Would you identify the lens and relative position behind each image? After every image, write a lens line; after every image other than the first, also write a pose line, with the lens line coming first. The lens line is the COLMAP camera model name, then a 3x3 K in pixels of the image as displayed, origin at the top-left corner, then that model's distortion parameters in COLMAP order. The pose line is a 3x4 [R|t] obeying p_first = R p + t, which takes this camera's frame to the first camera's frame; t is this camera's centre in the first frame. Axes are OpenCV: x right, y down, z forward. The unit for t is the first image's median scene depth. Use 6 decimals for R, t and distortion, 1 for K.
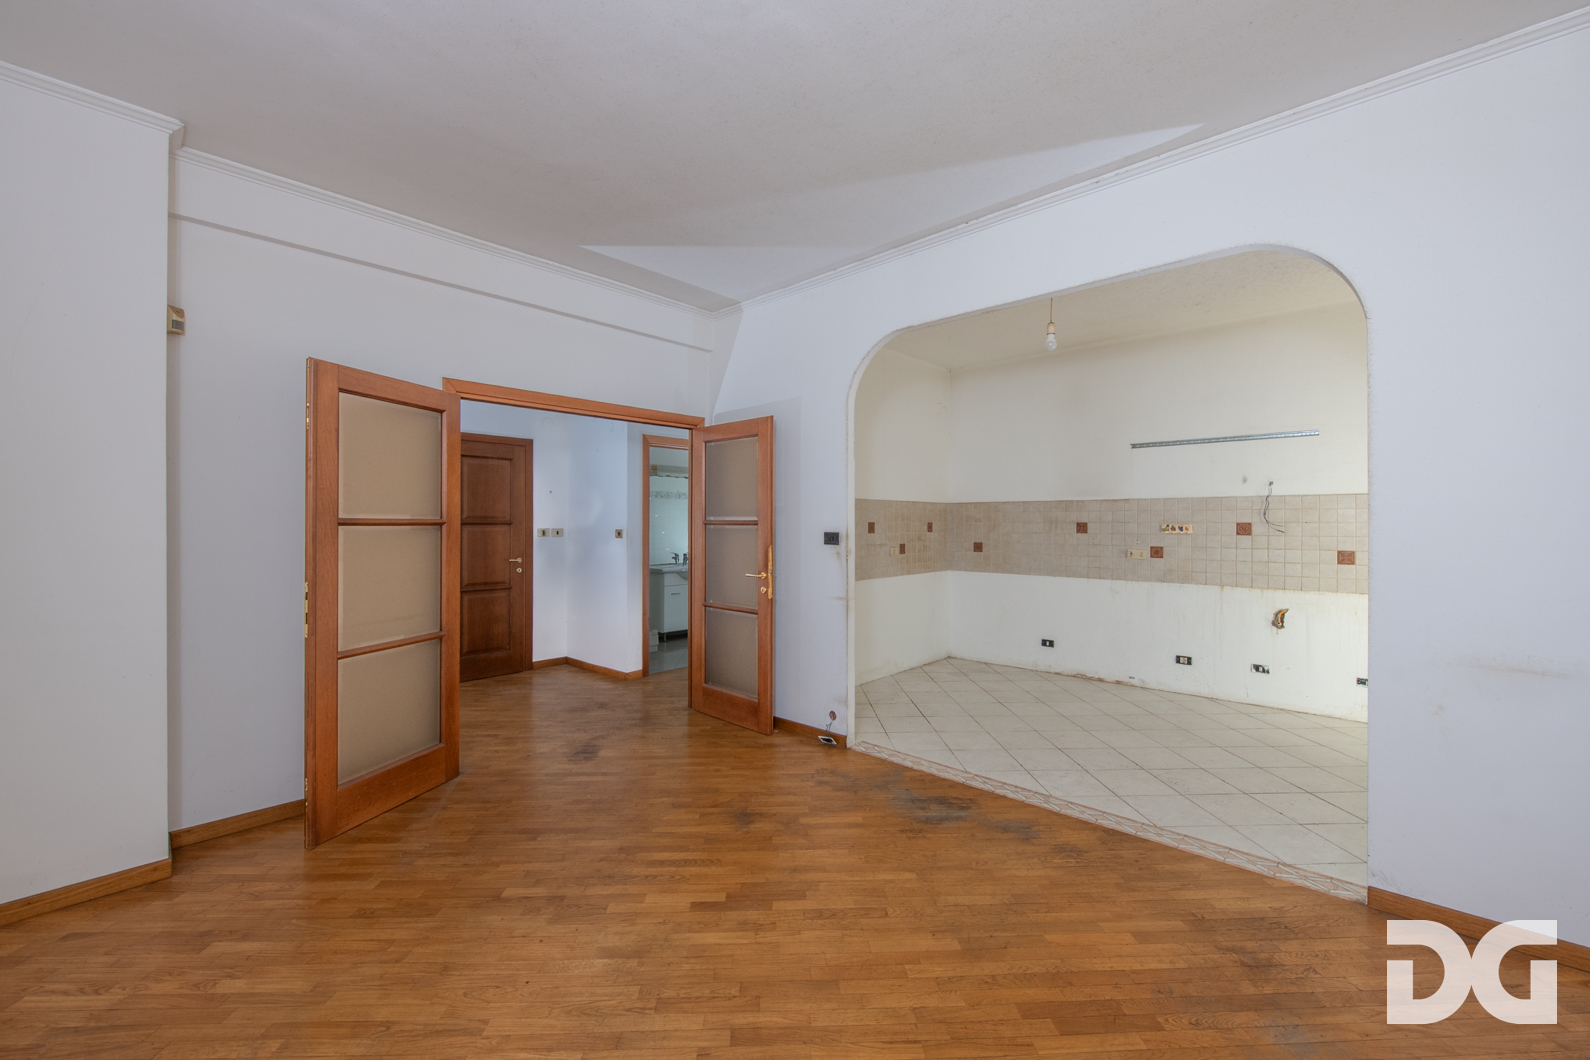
lens RADIAL K [[638.1, 0, 794.2], [0, 638.1, 522.5], [0, 0, 1]] dist [0.000196, -0.000105]
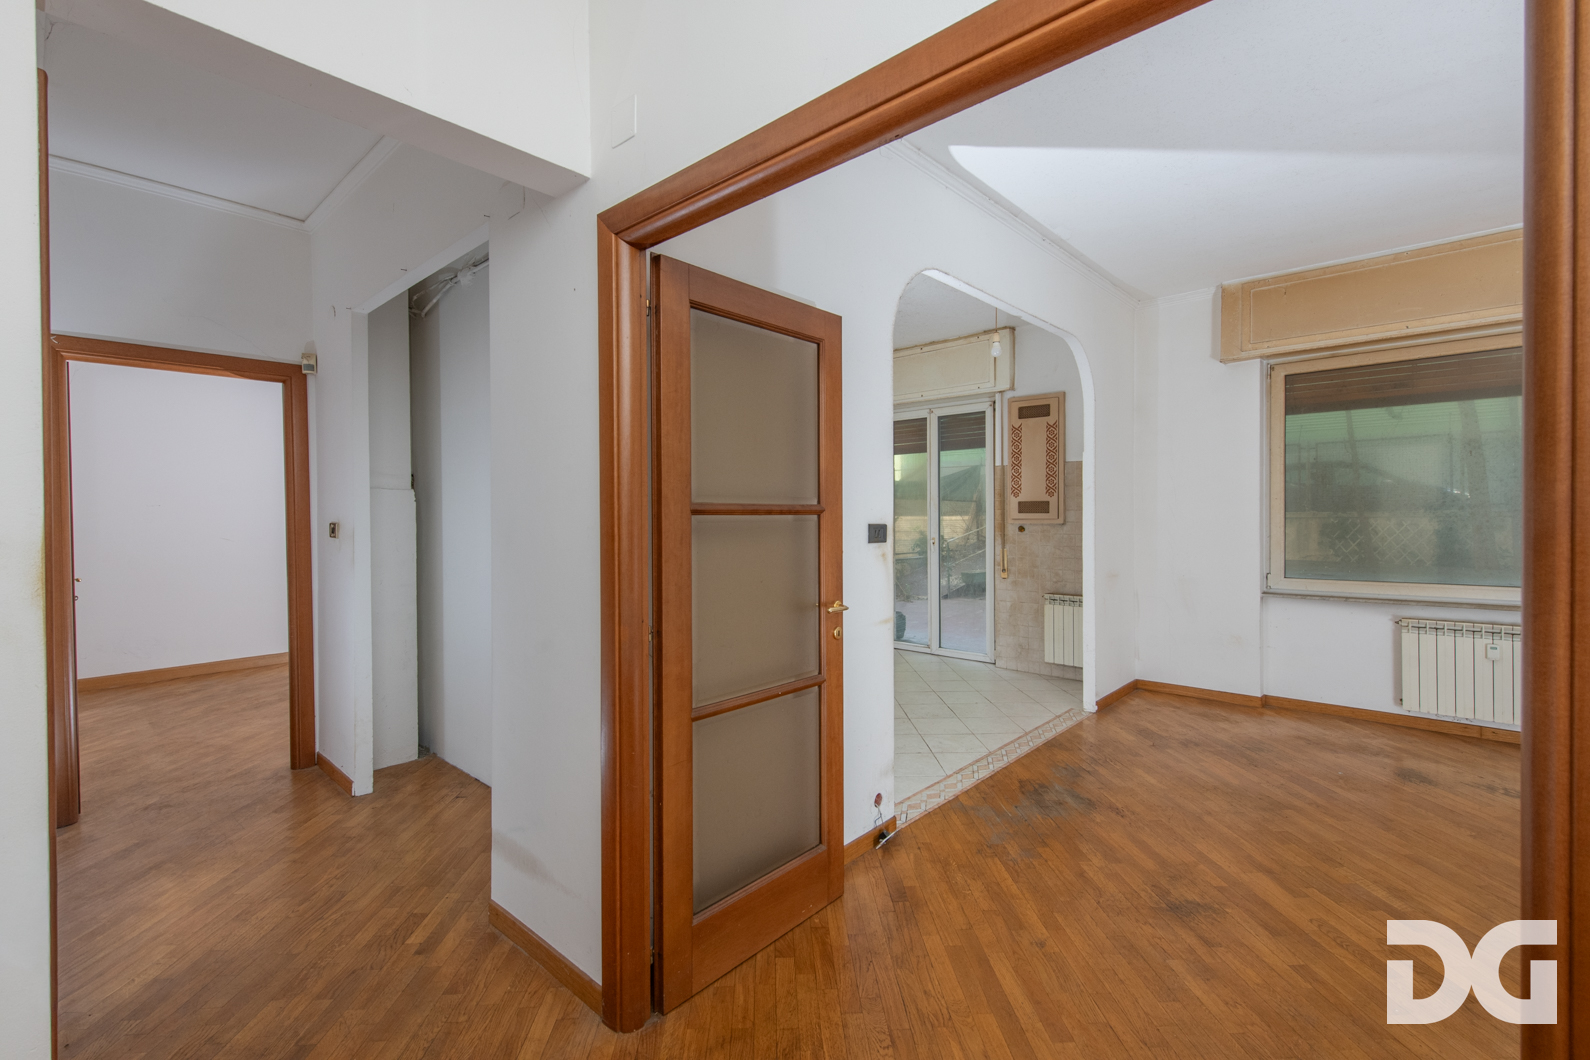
lens RADIAL K [[684.0, 0, 789.0], [0, 684.0, 523.0], [0, 0, 1]] dist [0.000442, -0.000343]
pose [[0.006989, -0.014296, 0.999873, -0.651466], [0.005652, 0.999882, 0.014257, 0.003738], [-0.999960, 0.005552, 0.007069, 1.094123]]
